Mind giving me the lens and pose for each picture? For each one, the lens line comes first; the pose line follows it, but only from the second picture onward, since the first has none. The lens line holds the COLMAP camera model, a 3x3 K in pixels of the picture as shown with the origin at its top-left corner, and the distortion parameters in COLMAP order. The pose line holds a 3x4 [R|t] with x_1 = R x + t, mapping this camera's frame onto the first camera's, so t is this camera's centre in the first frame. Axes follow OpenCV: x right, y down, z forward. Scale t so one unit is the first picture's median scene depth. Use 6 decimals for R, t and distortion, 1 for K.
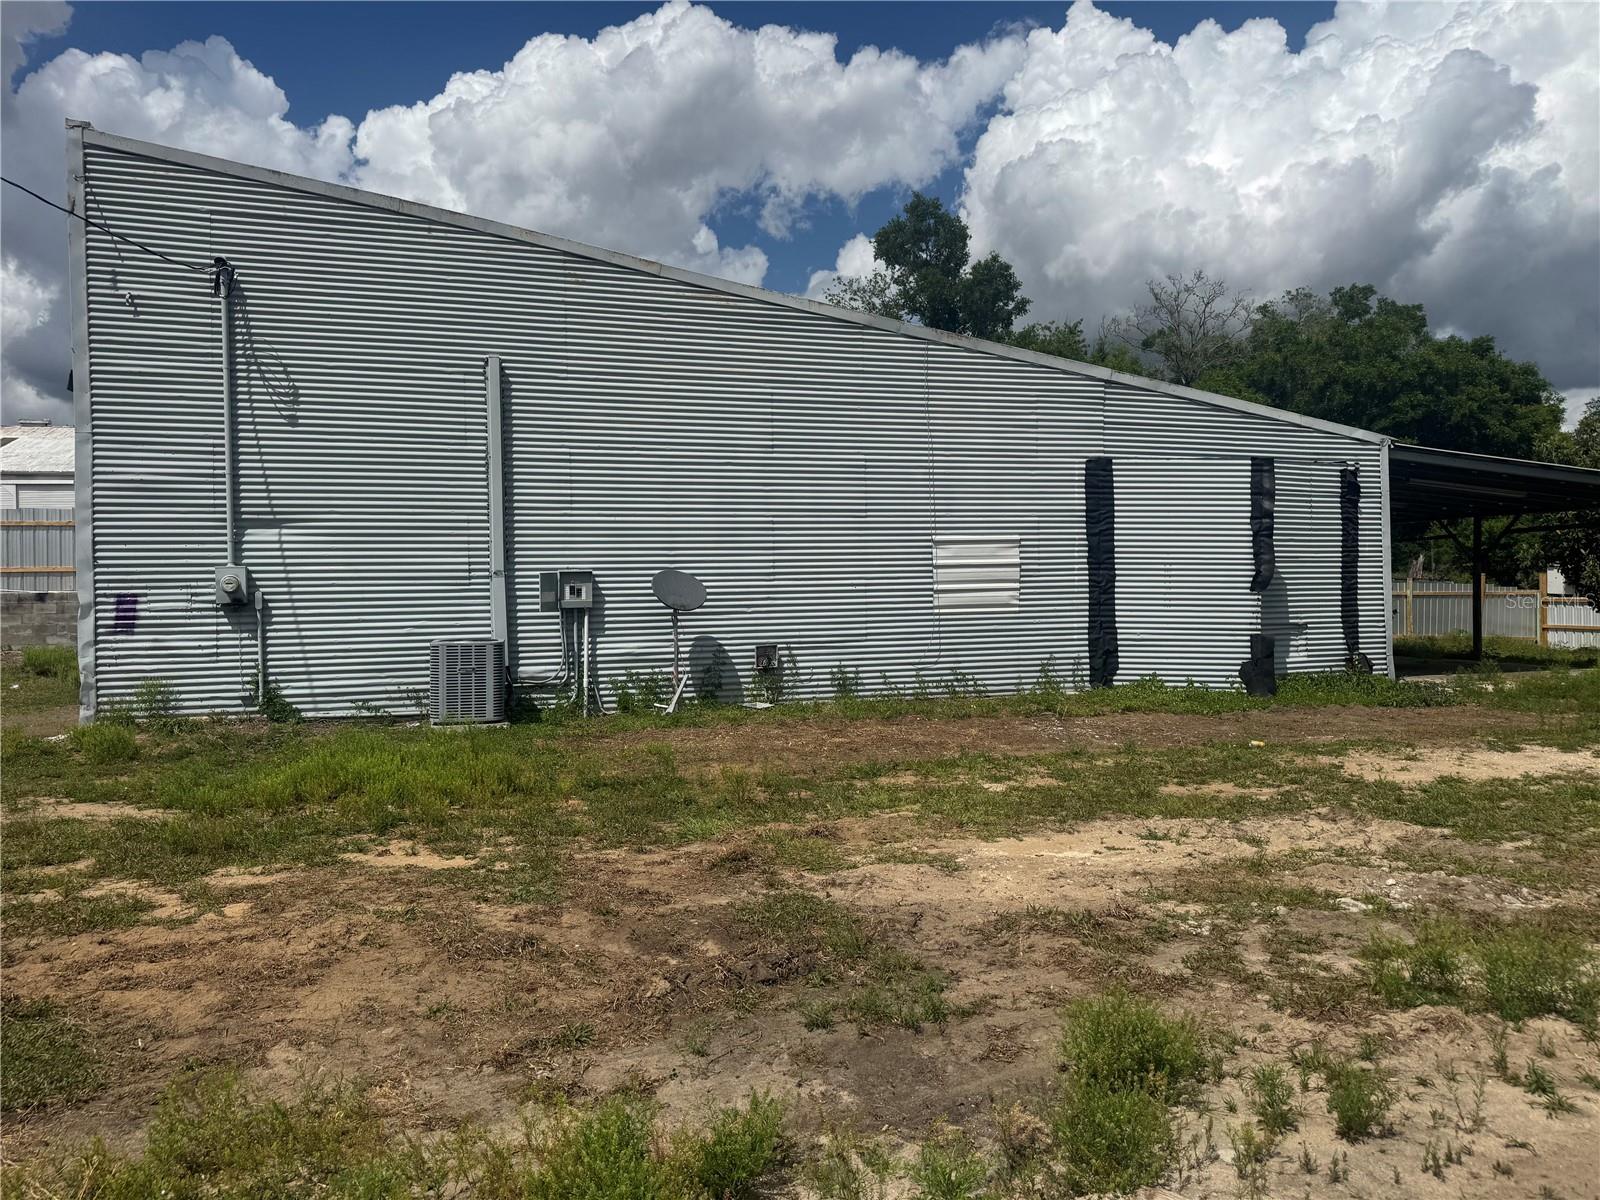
lens RADIAL K [[1116.6, 0, 807.7], [0, 1116.6, 614.0], [0, 0, 1]] dist [0.078746, -0.084346]
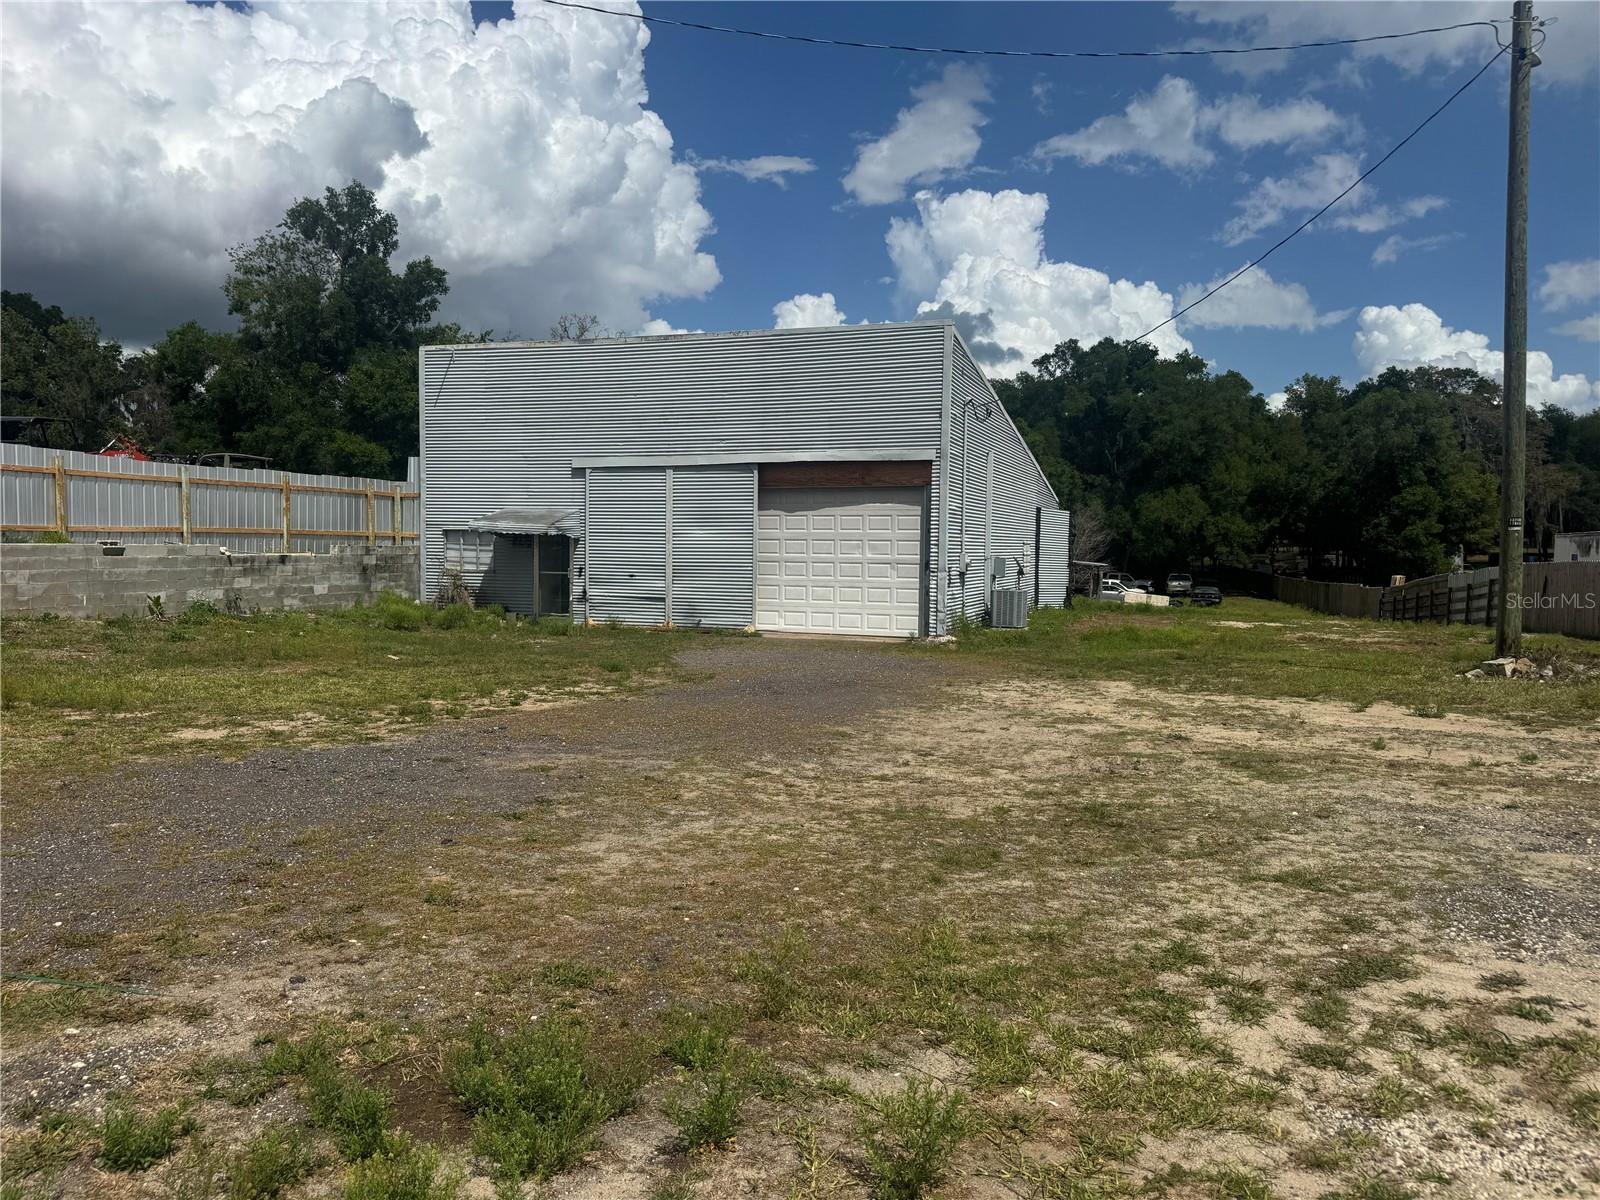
lens RADIAL K [[1116.6, 0, 792.4], [0, 1116.6, 603.5], [0, 0, 1]] dist [0.078746, -0.084346]
pose [[0.610419, -0.018216, 0.791870, -1.730050], [-0.002262, 0.999691, 0.024740, -0.001629], [-0.792076, -0.016893, 0.610189, 0.025539]]
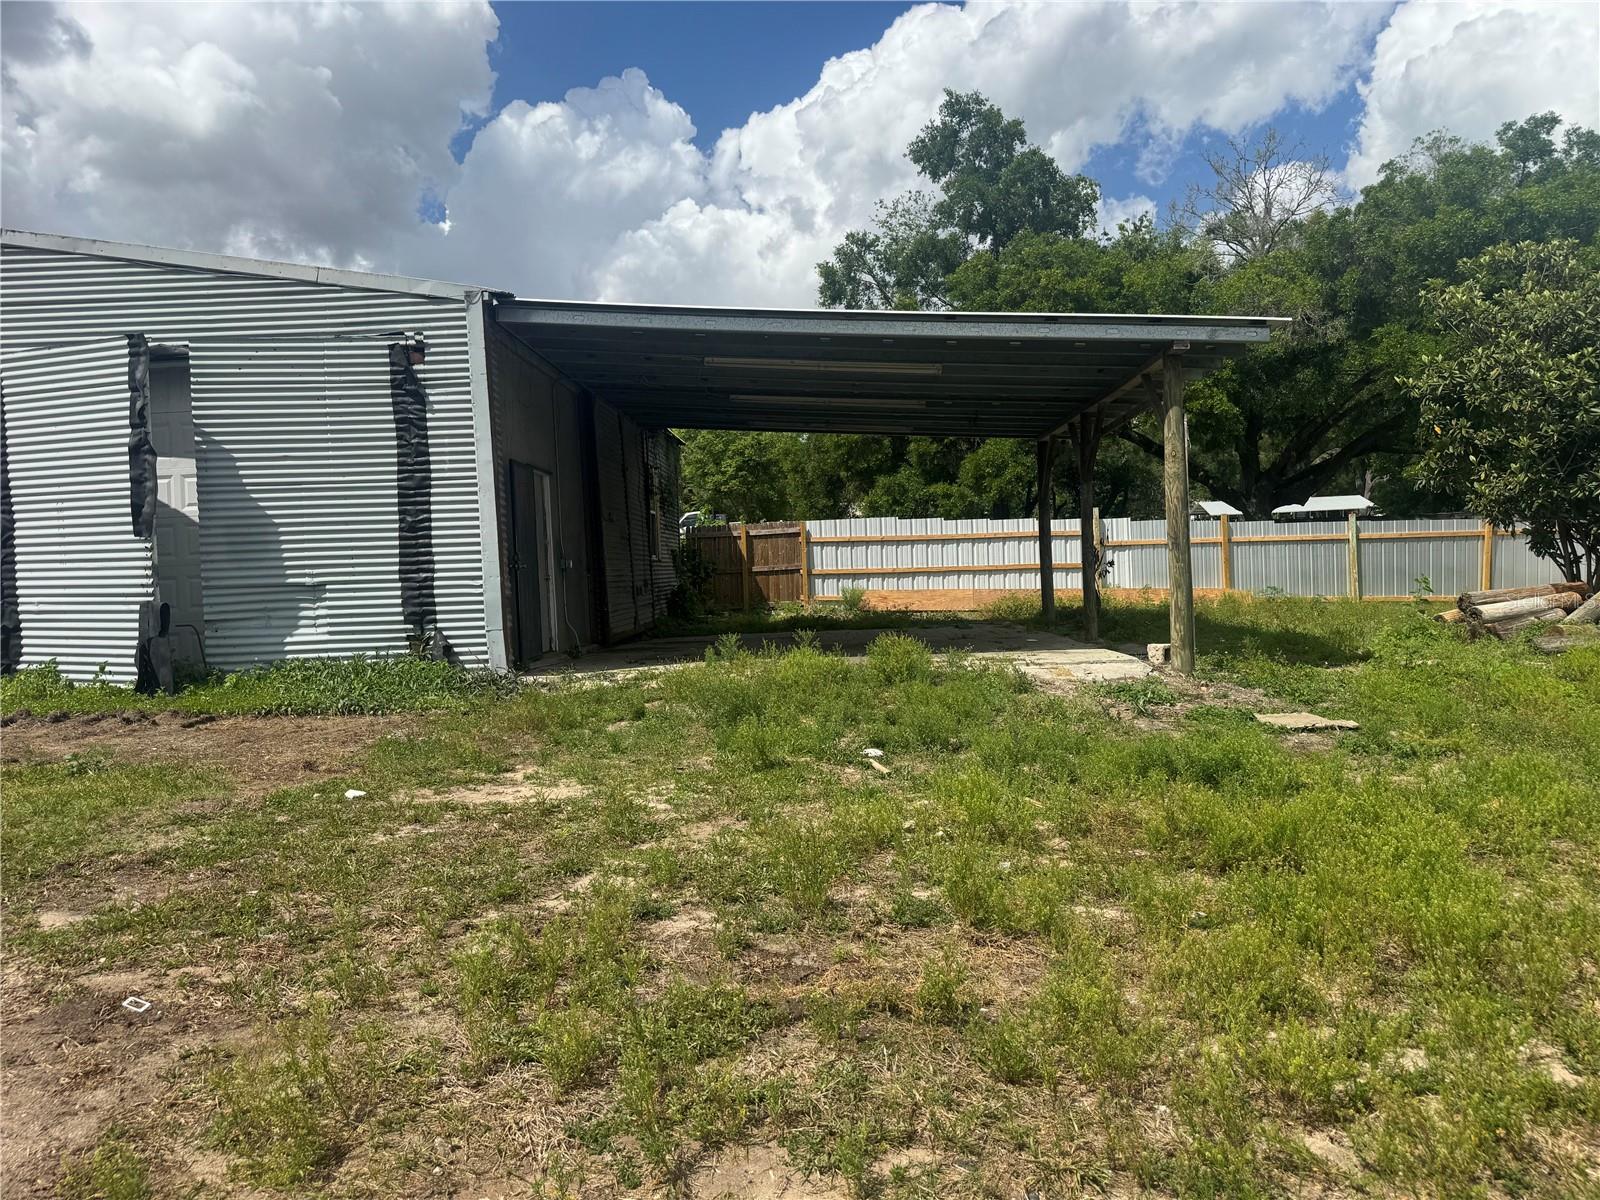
lens RADIAL K [[1116.6, 0, 798.7], [0, 1116.6, 591.4], [0, 0, 1]] dist [0.078746, -0.084346]
pose [[0.937564, -0.016637, -0.347415, 0.955118], [0.018196, 0.999834, 0.001227, 0.017550], [0.347336, -0.007473, 0.937711, 0.497680]]
